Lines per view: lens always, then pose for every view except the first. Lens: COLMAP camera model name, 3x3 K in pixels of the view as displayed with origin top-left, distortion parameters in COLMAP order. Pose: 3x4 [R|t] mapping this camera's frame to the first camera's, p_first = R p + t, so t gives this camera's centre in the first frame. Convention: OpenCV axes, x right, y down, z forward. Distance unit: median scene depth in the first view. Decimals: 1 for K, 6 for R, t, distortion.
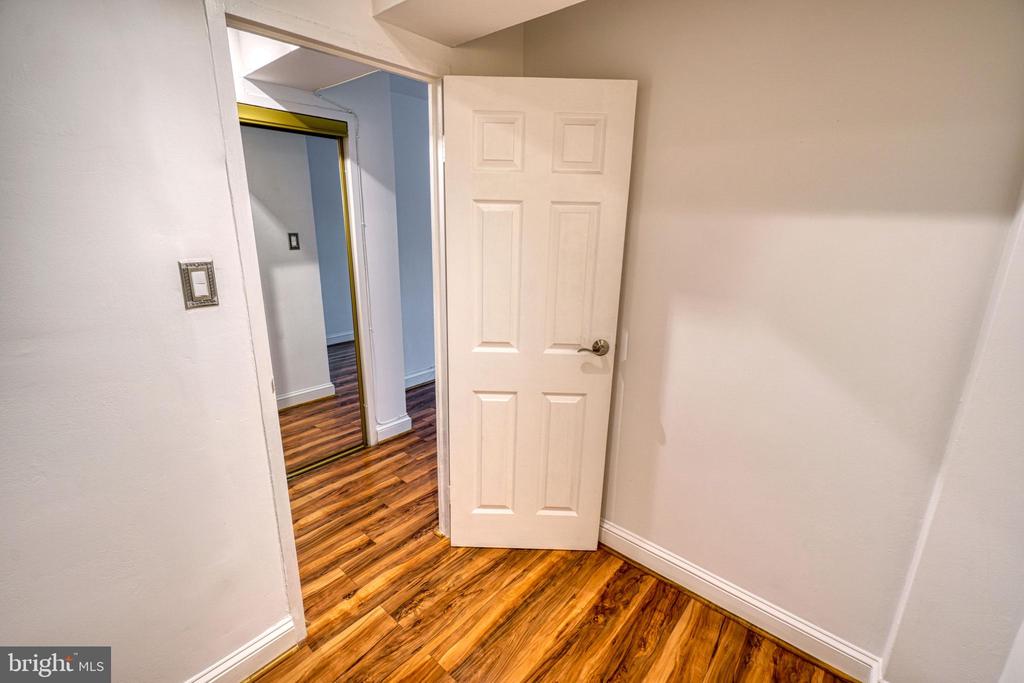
lens RADIAL K [[451.0, 0, 508.4], [0, 451.0, 339.3], [0, 0, 1]] dist [0.002199, -0.004577]
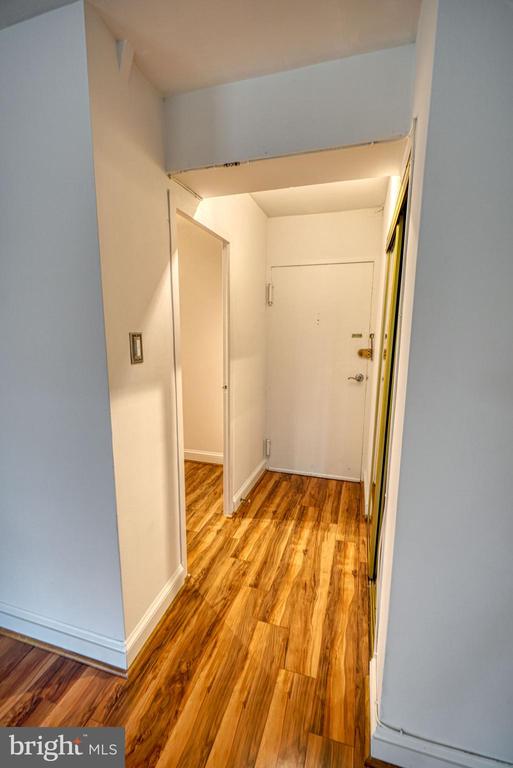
lens RADIAL K [[337.4, 0, 252.4], [0, 337.4, 378.1], [0, 0, 1]] dist [-0.017093, 0.000521]
pose [[-0.913671, 0.039204, -0.404560, 0.023558], [-0.126272, 0.918710, 0.374203, -0.365904], [0.386344, 0.392983, -0.834448, 1.475177]]
